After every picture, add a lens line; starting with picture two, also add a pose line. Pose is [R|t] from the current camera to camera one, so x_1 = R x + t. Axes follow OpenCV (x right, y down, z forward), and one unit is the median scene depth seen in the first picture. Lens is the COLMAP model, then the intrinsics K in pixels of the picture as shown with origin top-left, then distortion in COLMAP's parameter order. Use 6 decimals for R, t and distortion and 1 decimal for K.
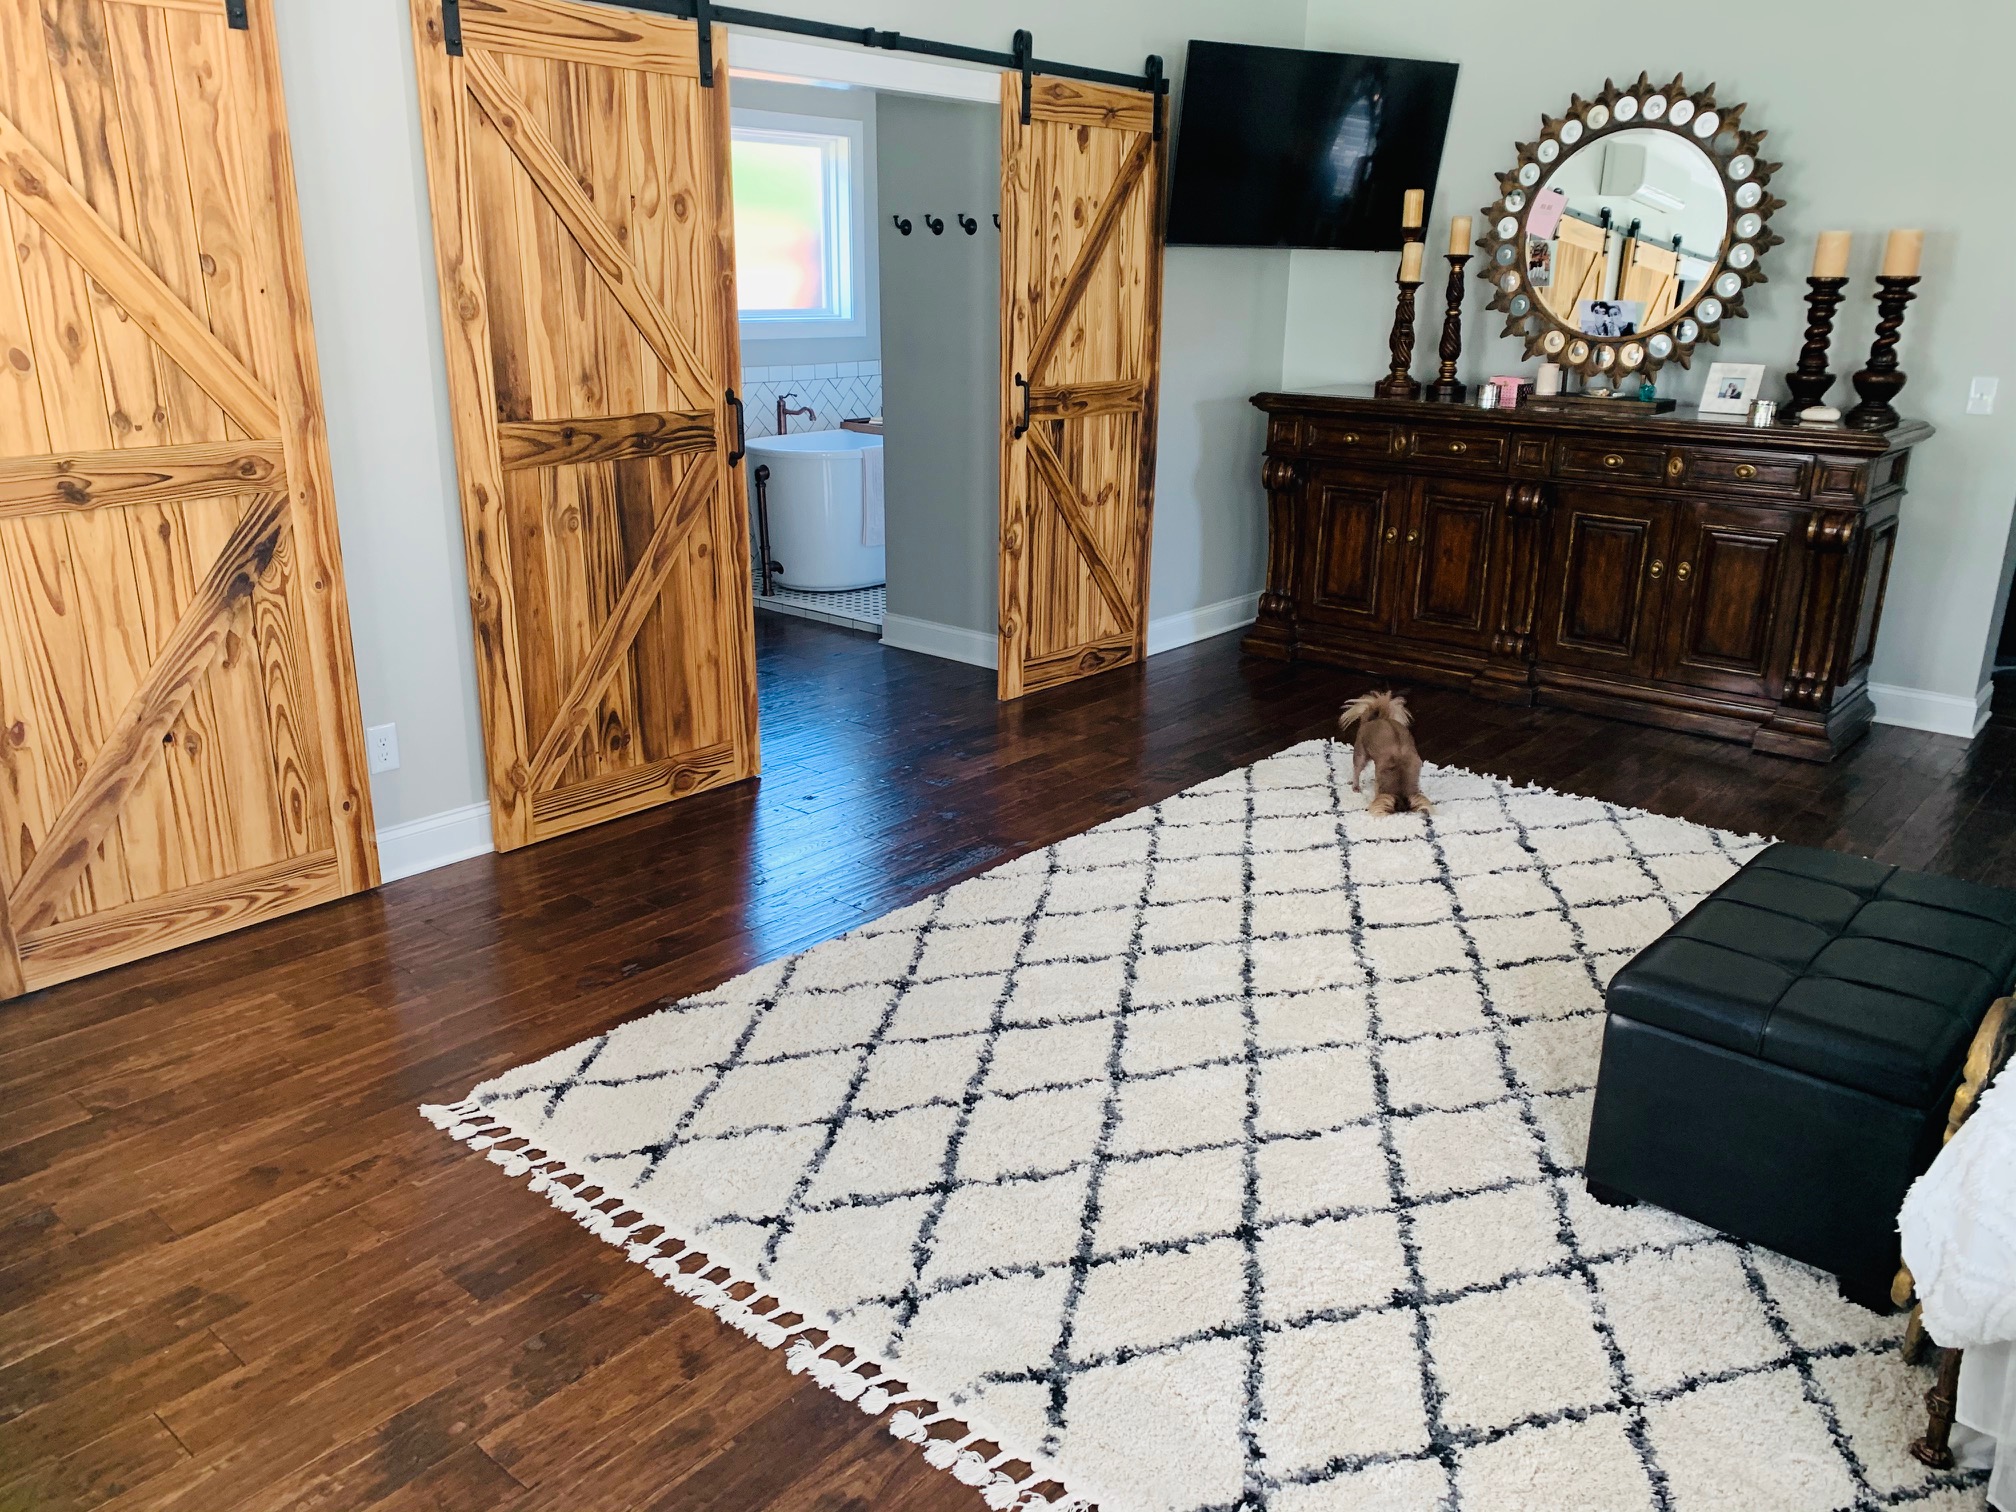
lens RADIAL K [[1546.5, 0, 1007.5], [0, 1546.5, 756.7], [0, 0, 1]] dist [0.007610, -0.000918]
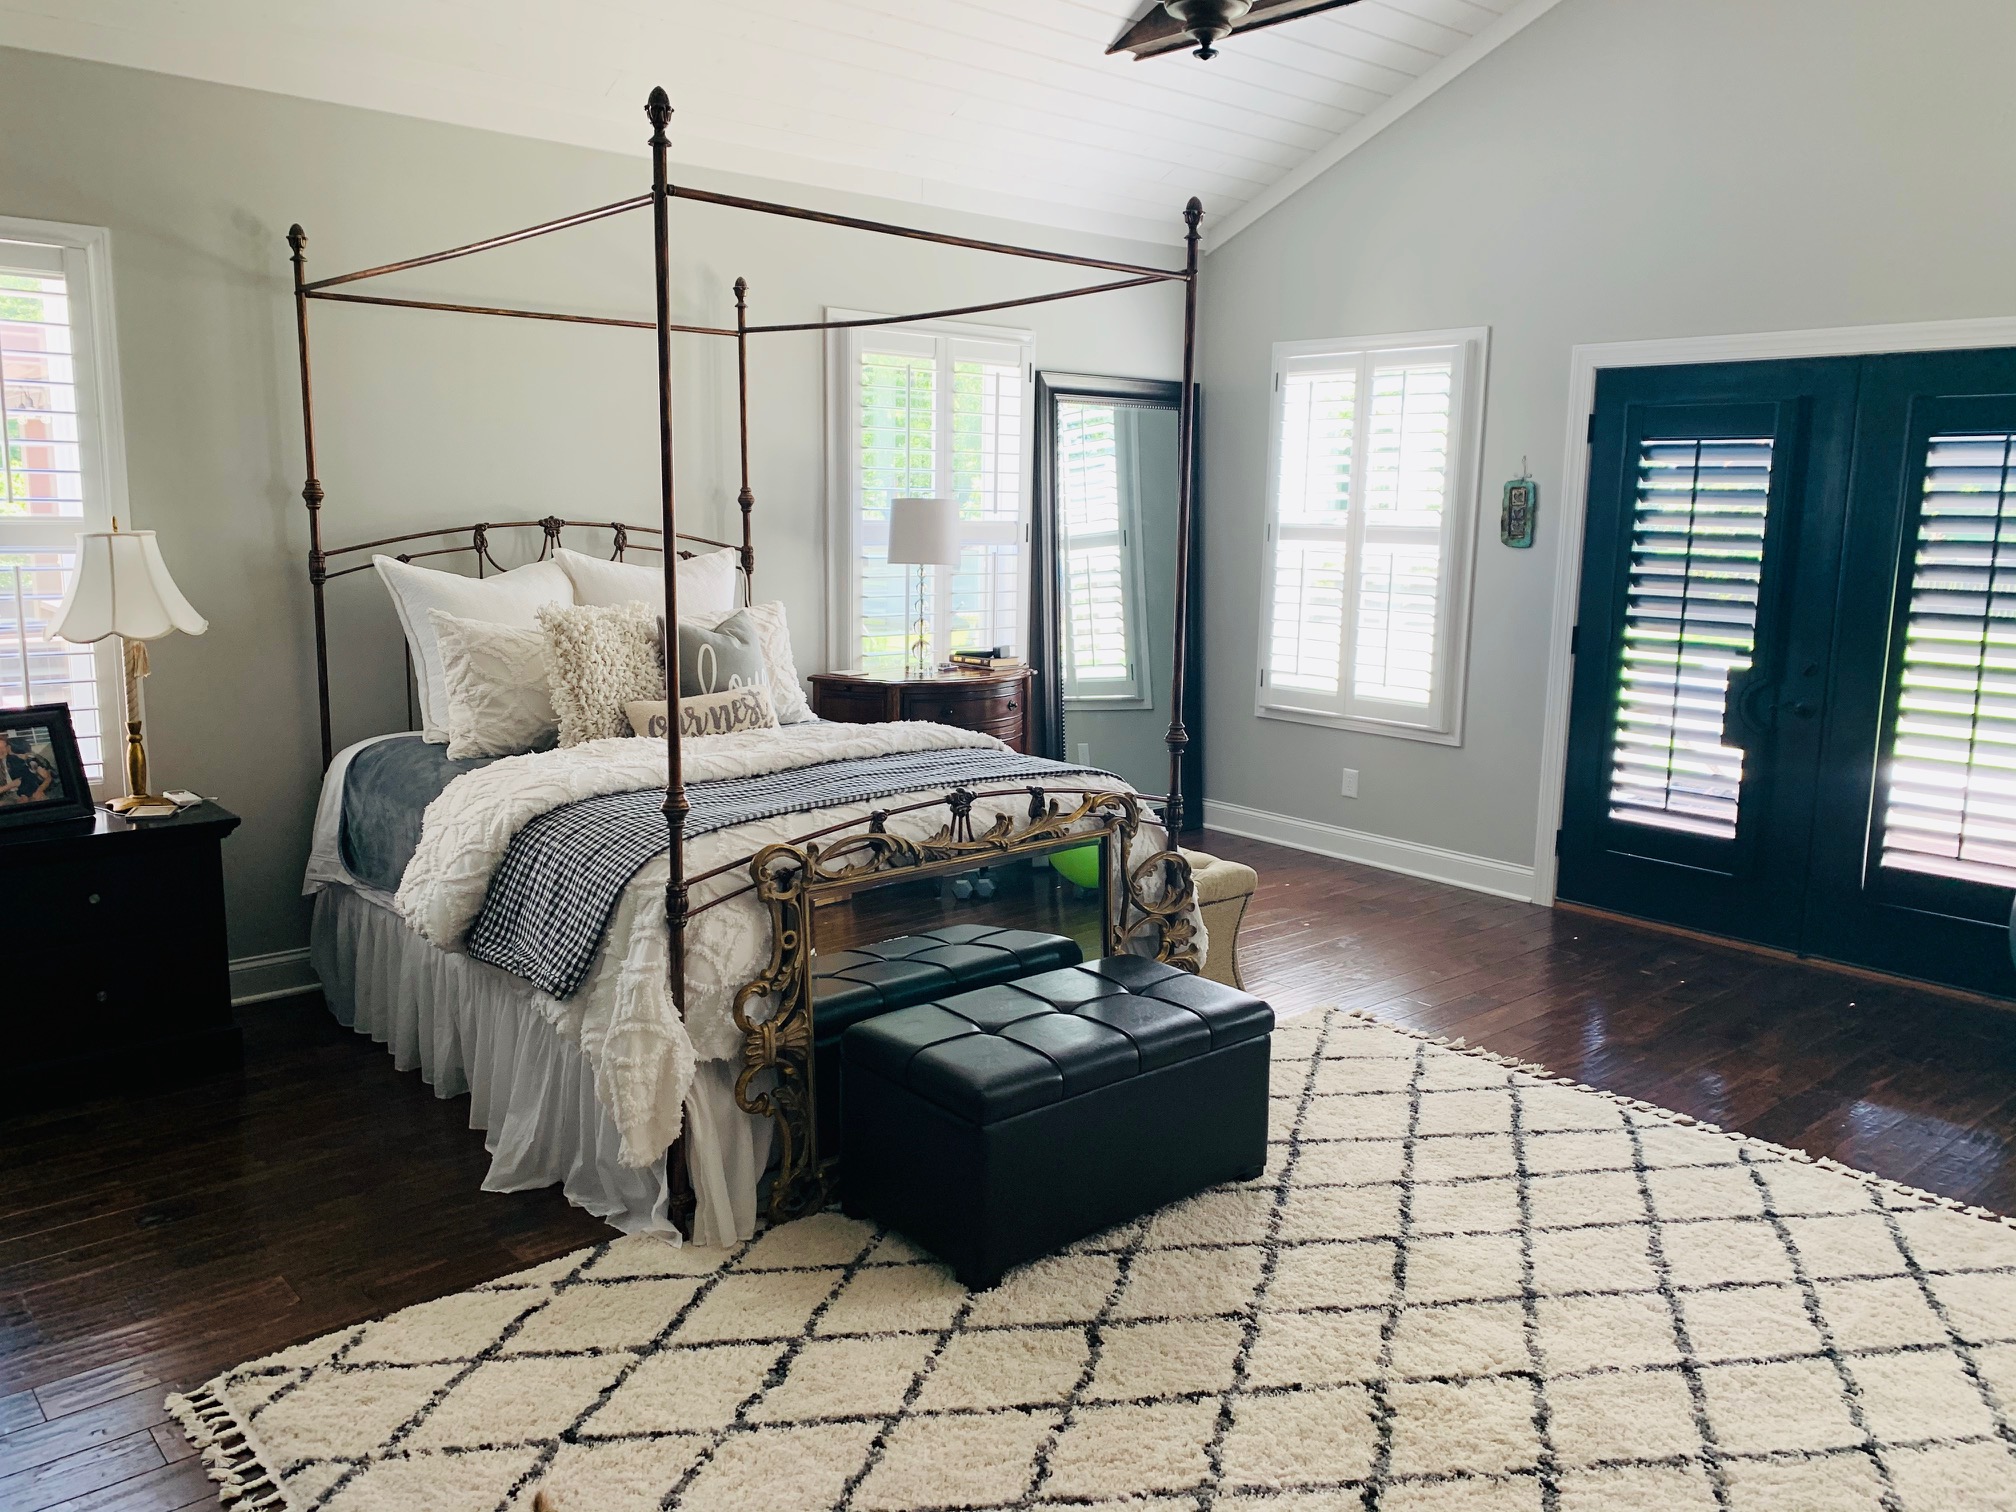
lens RADIAL K [[1546.5, 0, 1004.5], [0, 1546.5, 751.8], [0, 0, 1]] dist [0.007610, -0.000918]
pose [[-0.989921, -0.042293, 0.135159, 0.406957], [0.025168, 0.886640, 0.461774, -0.632210], [-0.139367, 0.460522, -0.876639, 1.927620]]
